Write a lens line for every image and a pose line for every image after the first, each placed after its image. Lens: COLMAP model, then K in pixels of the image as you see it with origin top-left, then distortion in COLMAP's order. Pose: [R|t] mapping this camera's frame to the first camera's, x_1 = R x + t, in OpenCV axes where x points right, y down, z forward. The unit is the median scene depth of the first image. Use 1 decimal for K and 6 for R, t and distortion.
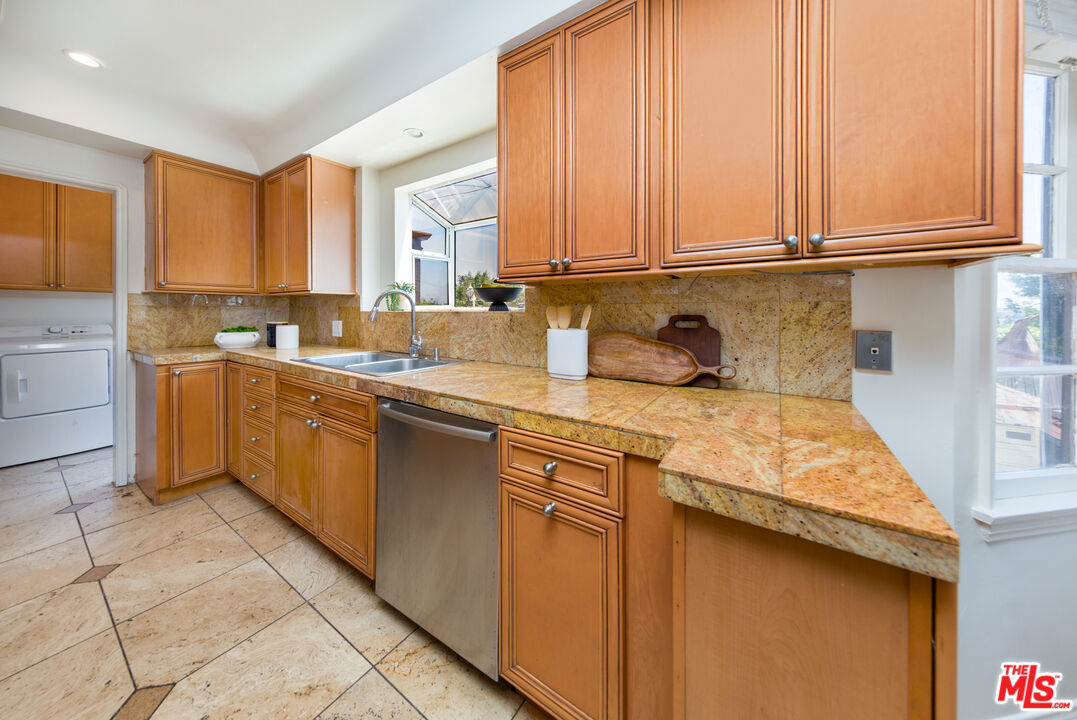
lens RADIAL K [[358.3, 0, 522.7], [0, 358.3, 311.9], [0, 0, 1]] dist [0.006246, -0.000029]
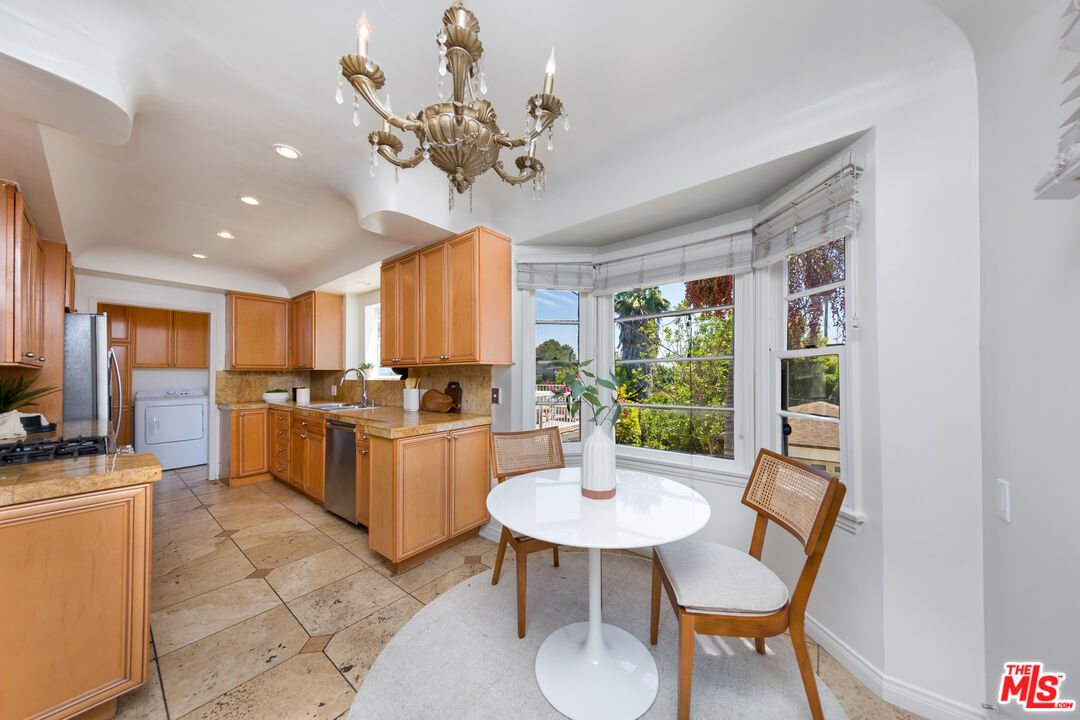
lens RADIAL K [[350.1, 0, 548.3], [0, 350.1, 370.8], [0, 0, 1]] dist [0.000864, 0.000031]
pose [[0.998485, -0.008864, -0.054305, 0.689214], [0.008110, 0.999868, -0.014086, -0.015978], [0.054423, 0.013625, 0.998425, -0.688717]]
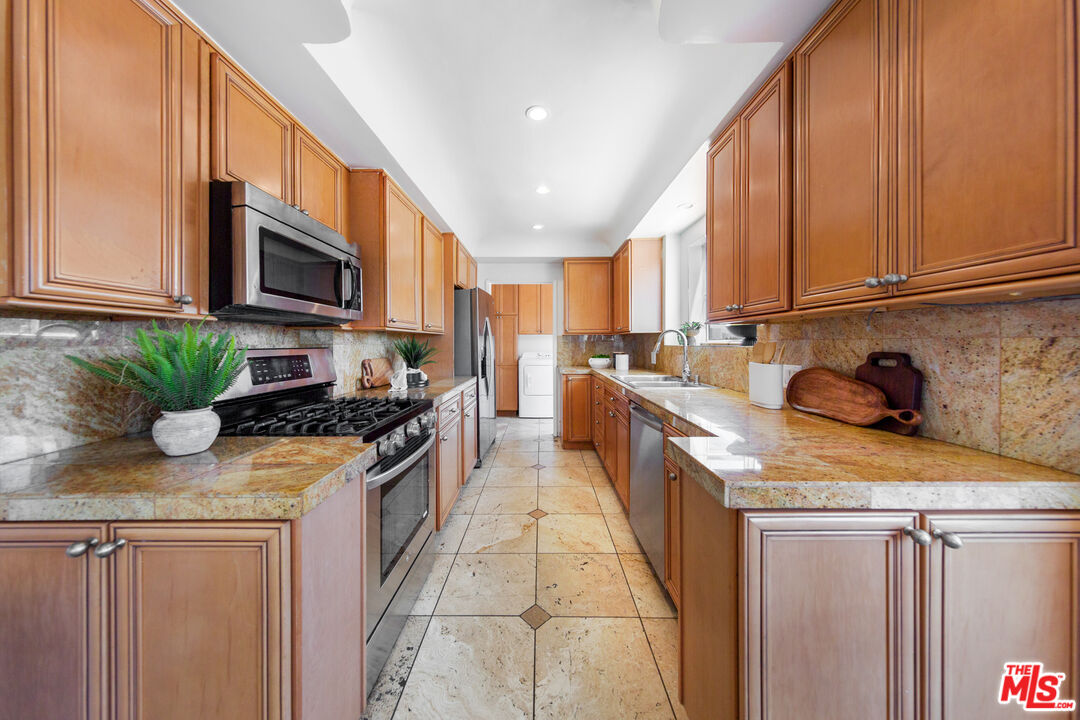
lens RADIAL K [[350.0, 0, 536.0], [0, 350.0, 344.0], [0, 0, 1]] dist [-0.000108, -0.000044]
pose [[0.562707, -0.002298, -0.826653, 0.403350], [0.004560, 0.999990, 0.000324, -0.009935], [0.826644, -0.003952, 0.562712, -0.136459]]
